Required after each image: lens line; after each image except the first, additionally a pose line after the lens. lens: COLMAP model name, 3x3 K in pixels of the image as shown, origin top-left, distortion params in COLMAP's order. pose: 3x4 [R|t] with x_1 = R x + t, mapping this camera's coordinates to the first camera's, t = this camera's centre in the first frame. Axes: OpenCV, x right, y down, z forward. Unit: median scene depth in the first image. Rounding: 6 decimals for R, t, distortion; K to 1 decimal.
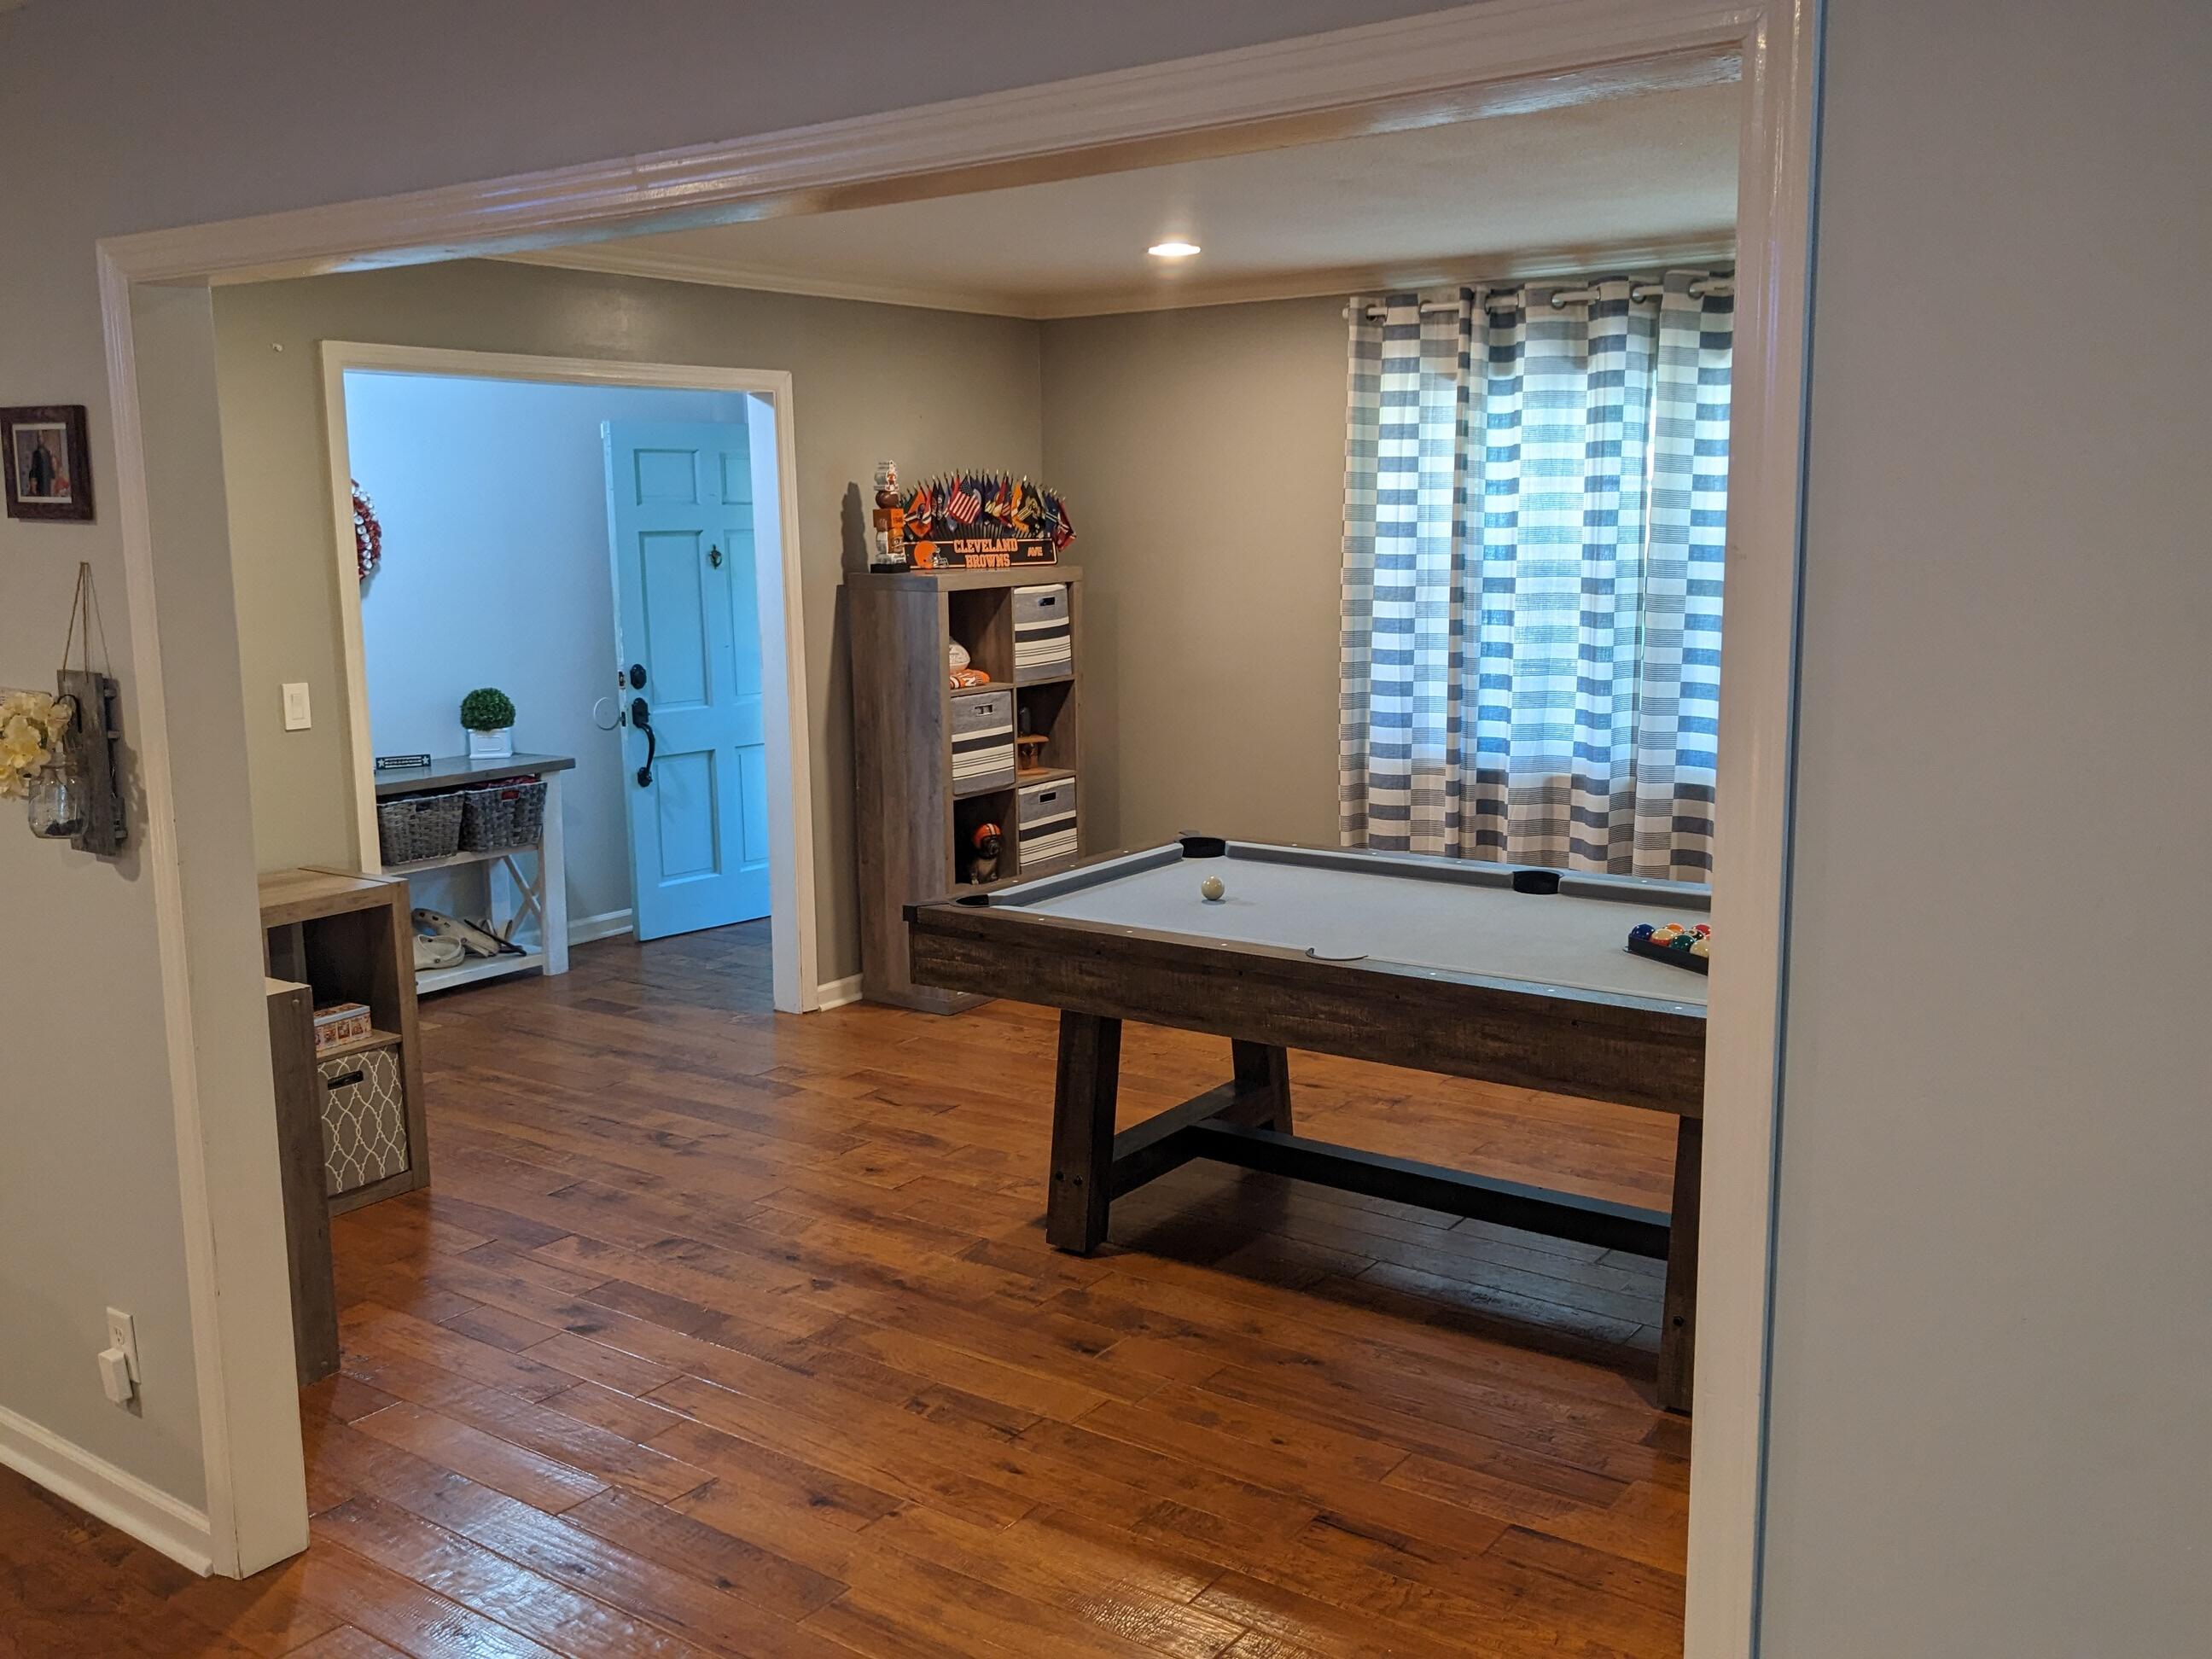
lens RADIAL K [[1921.9, 0, 1106.0], [0, 1921.9, 829.5], [0, 0, 1]] dist [0.092791, -0.202804]
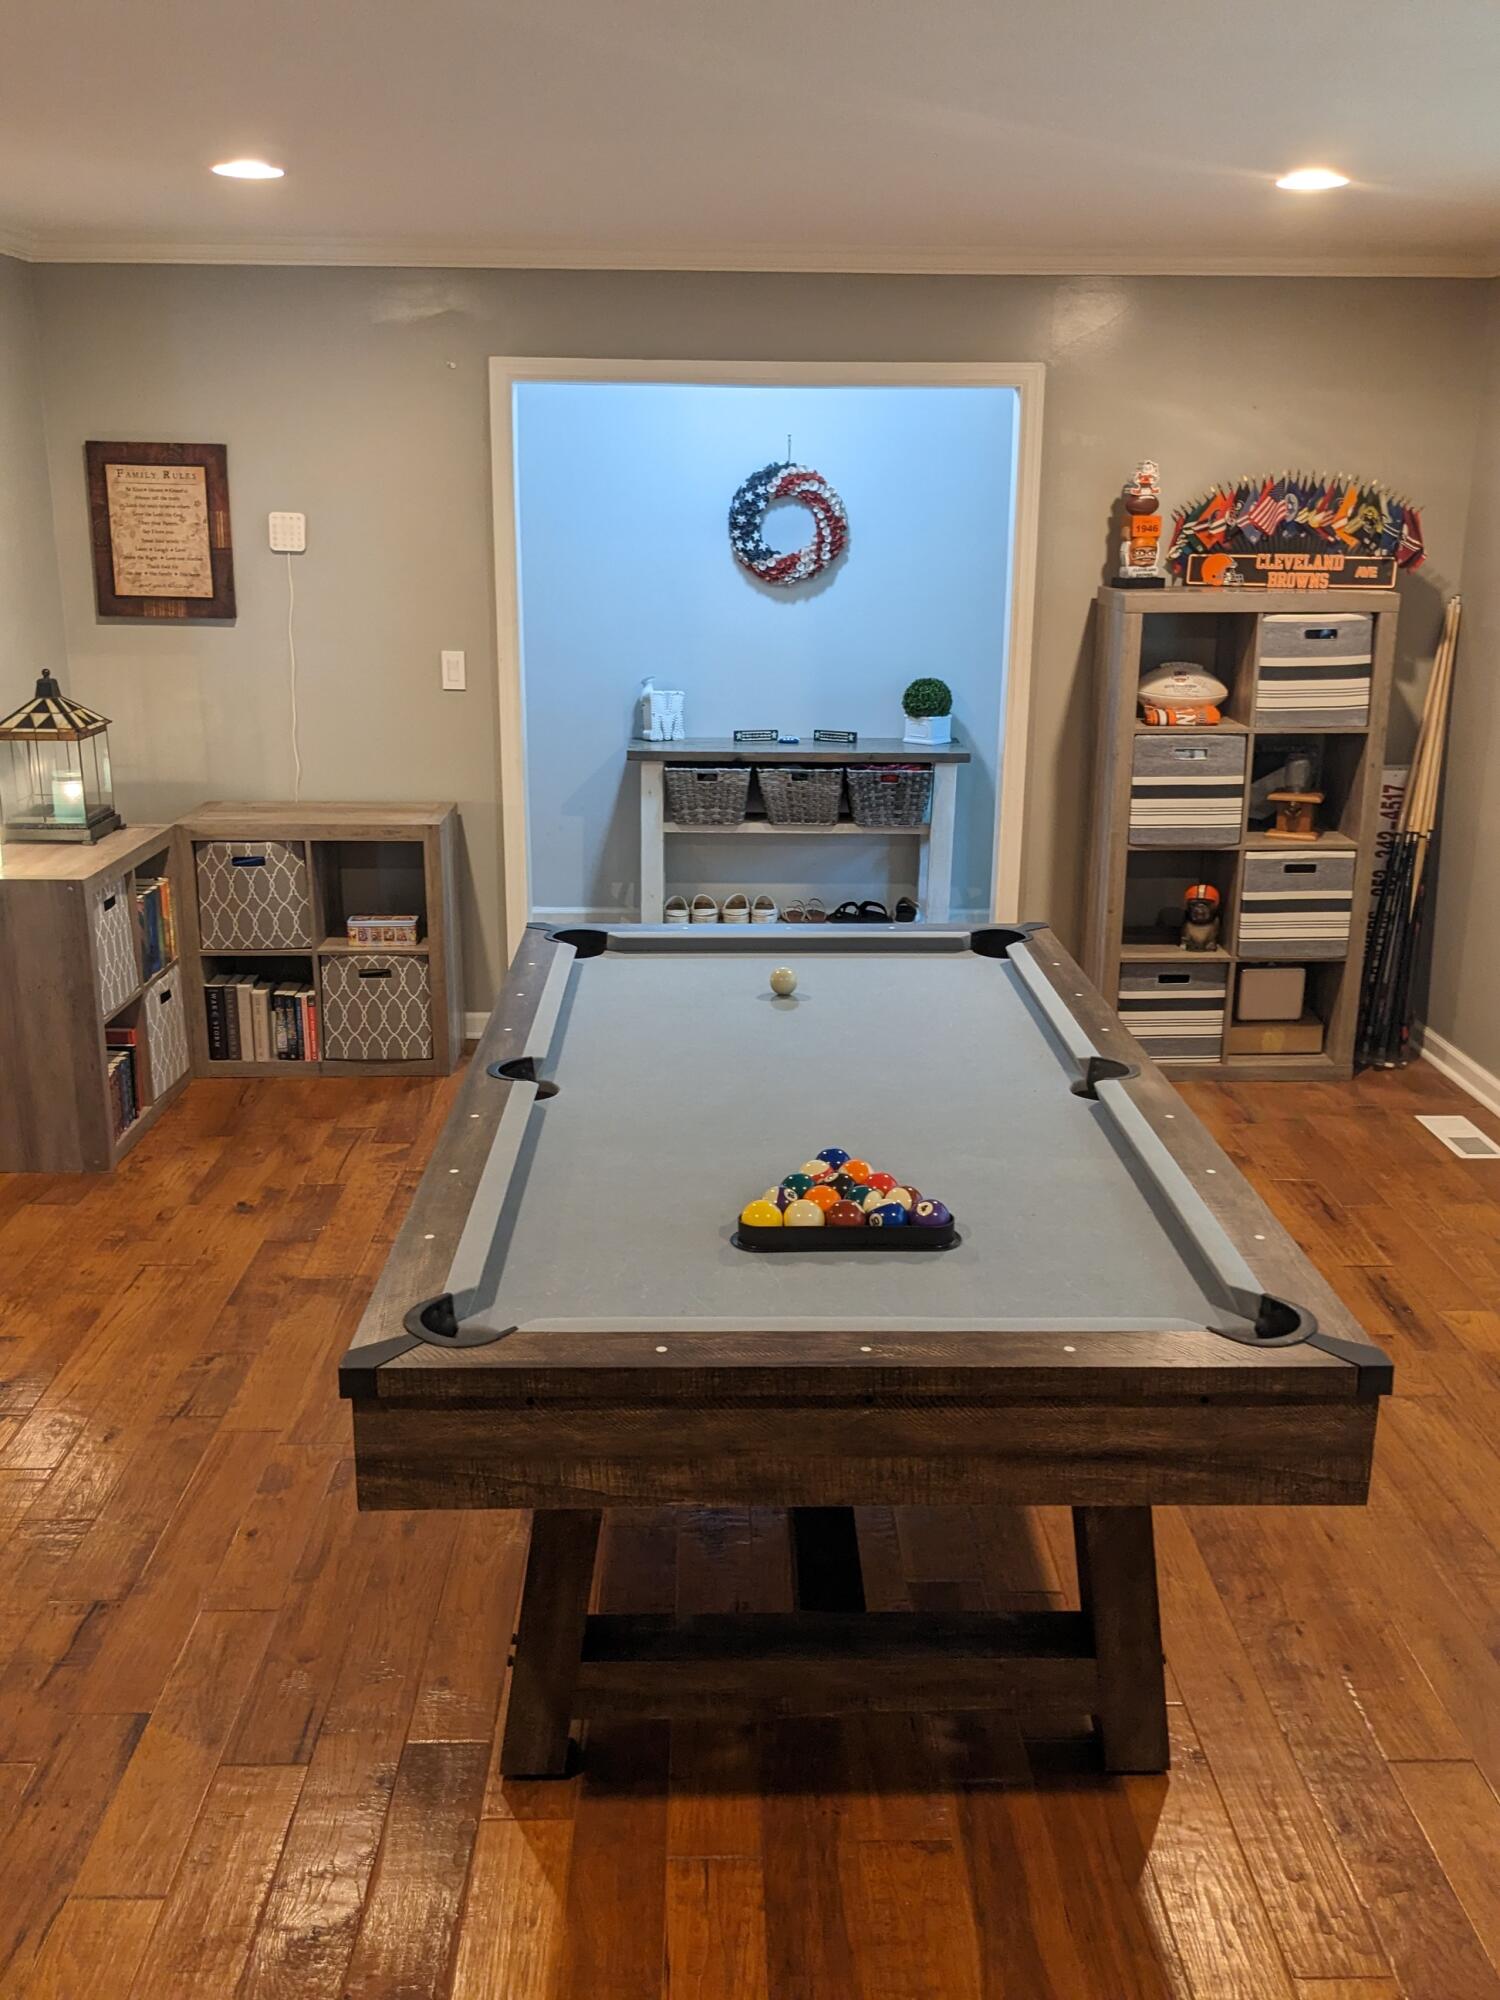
lens RADIAL K [[1737.7, 0, 750.0], [0, 1737.7, 1000.0], [0, 0, 1]] dist [0.092791, -0.202804]
pose [[0.613411, 0.237653, -0.753159, 0.423333], [-0.148337, 0.971348, 0.185687, -0.069071], [0.775708, -0.002181, 0.631088, 0.331929]]
